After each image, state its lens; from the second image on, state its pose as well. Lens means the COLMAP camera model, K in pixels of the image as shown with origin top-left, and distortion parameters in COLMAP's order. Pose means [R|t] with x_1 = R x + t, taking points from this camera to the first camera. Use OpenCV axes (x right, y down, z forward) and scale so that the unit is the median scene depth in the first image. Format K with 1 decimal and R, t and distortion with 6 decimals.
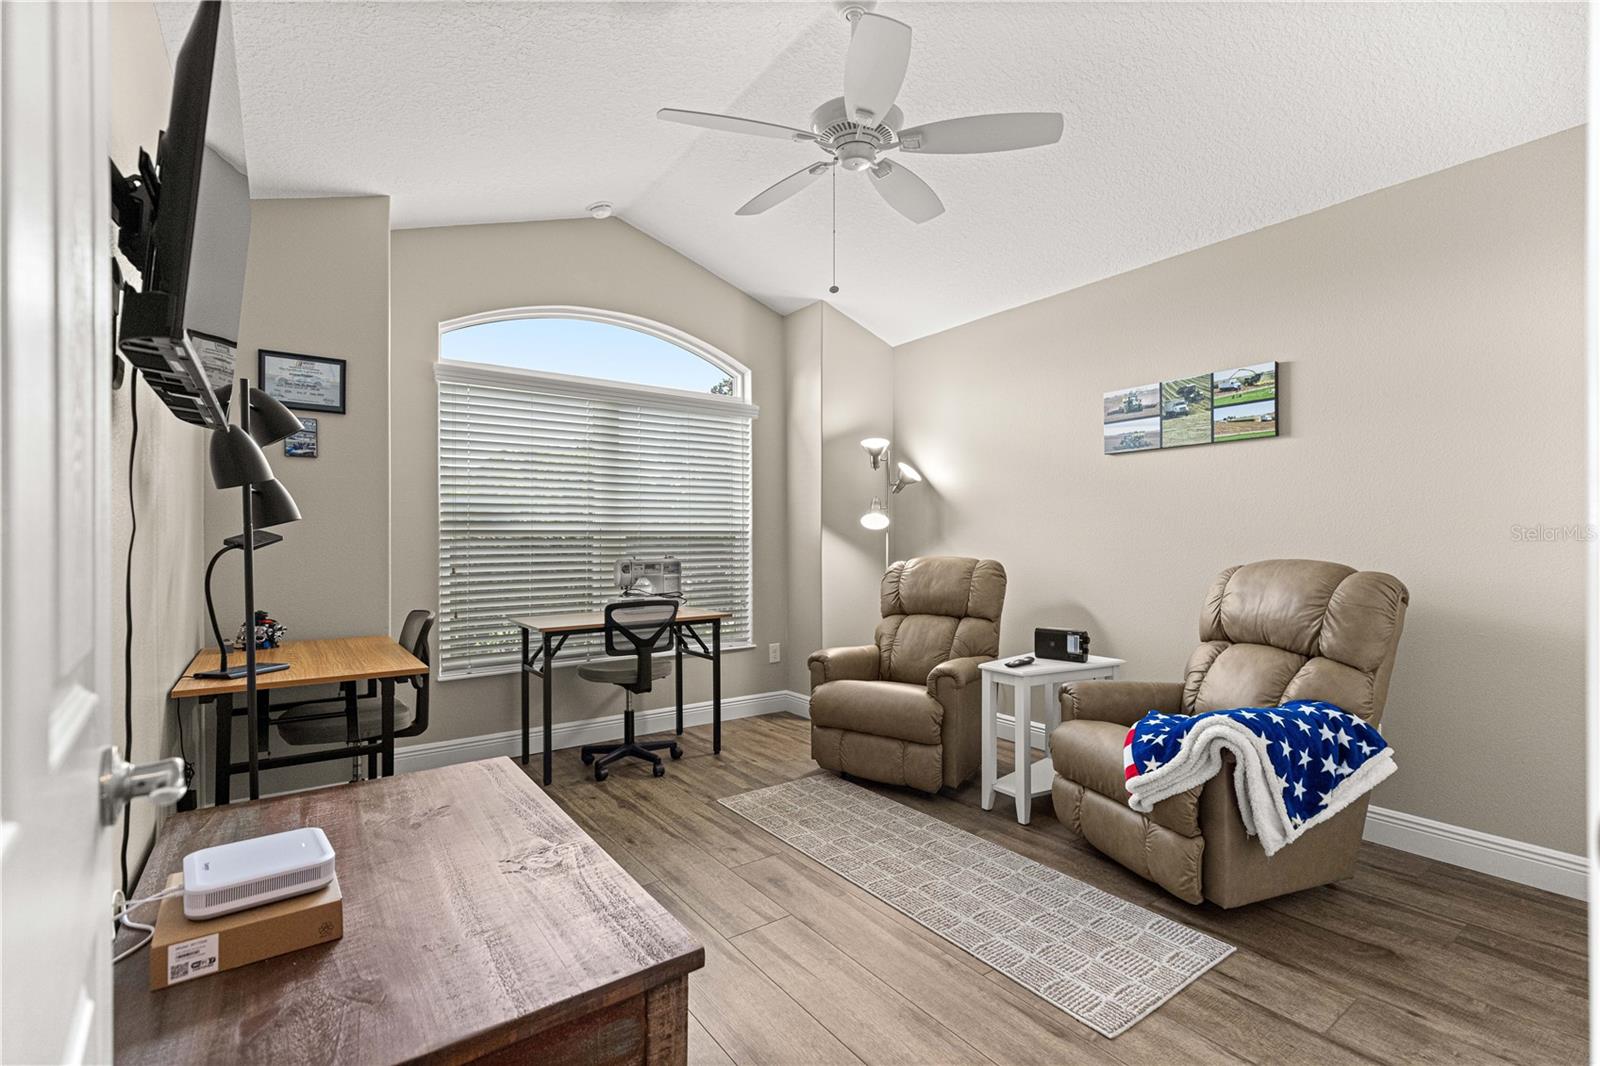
lens RADIAL K [[718.4, 0, 807.8], [0, 718.4, 532.7], [0, 0, 1]] dist [0.004351, -0.000017]
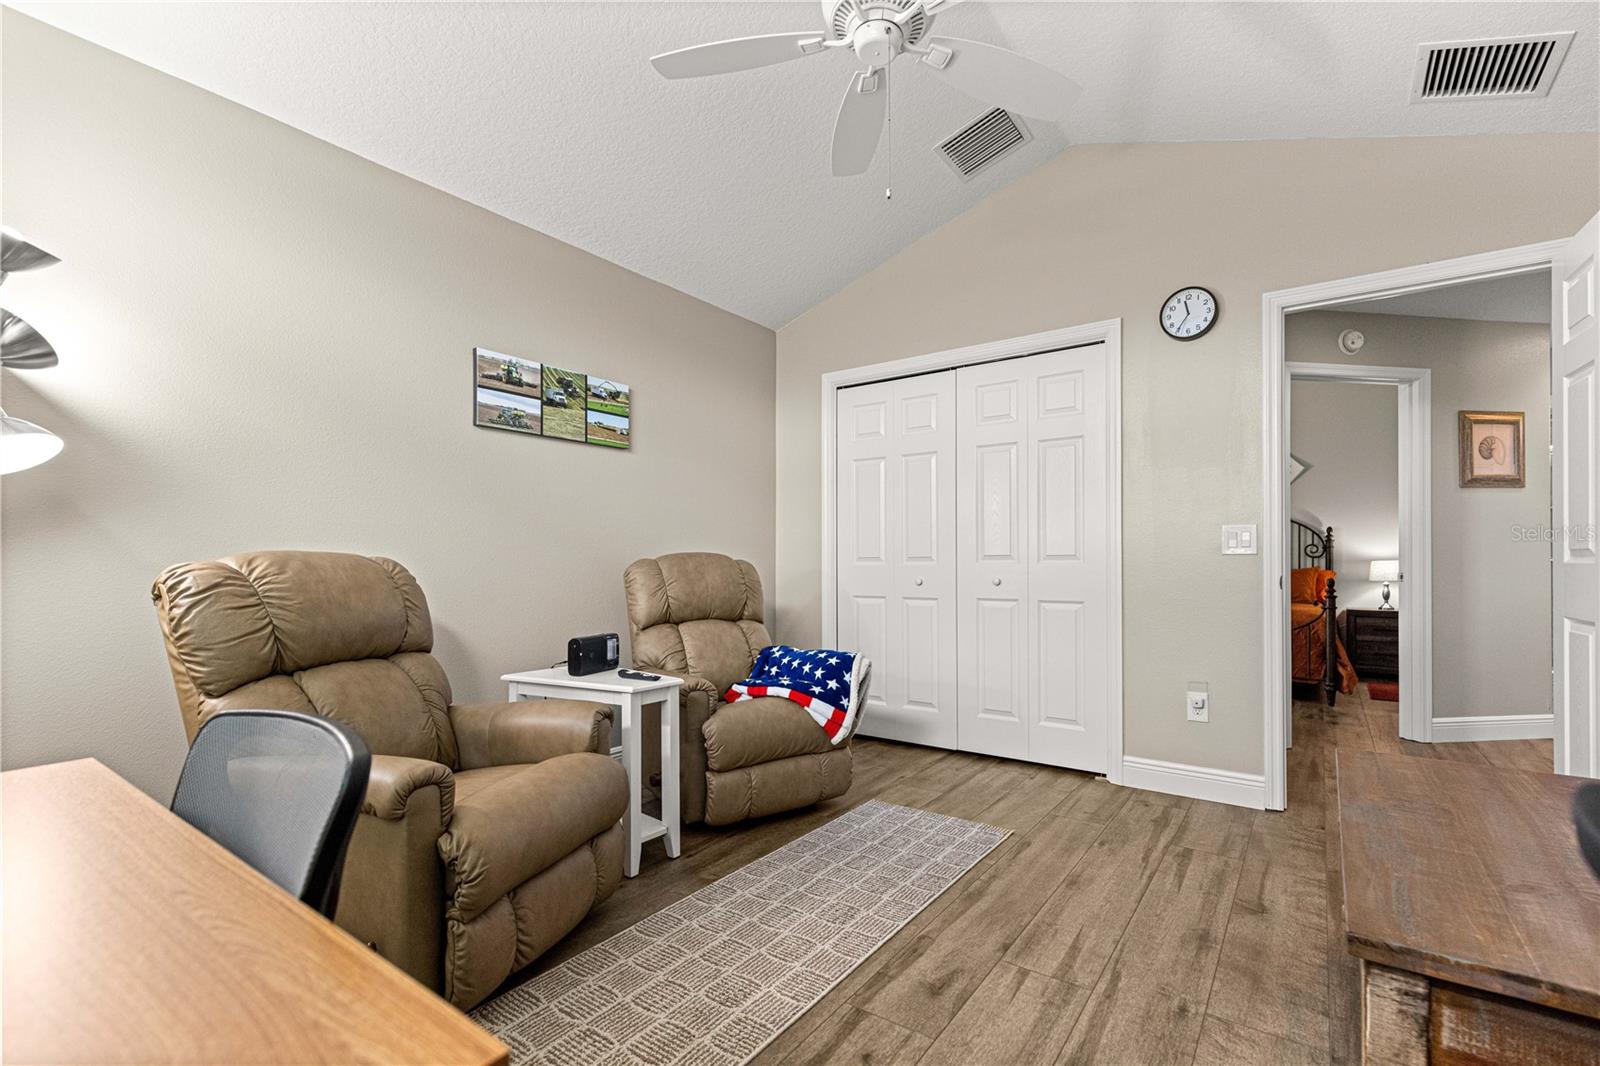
lens RADIAL K [[718.4, 0, 807.8], [0, 718.4, 532.7], [0, 0, 1]] dist [0.004351, -0.000017]
pose [[-0.317780, 0.026450, 0.947796, -0.537586], [-0.026664, 0.998966, -0.036818, 0.037789], [-0.947790, -0.036972, -0.316746, 1.037440]]
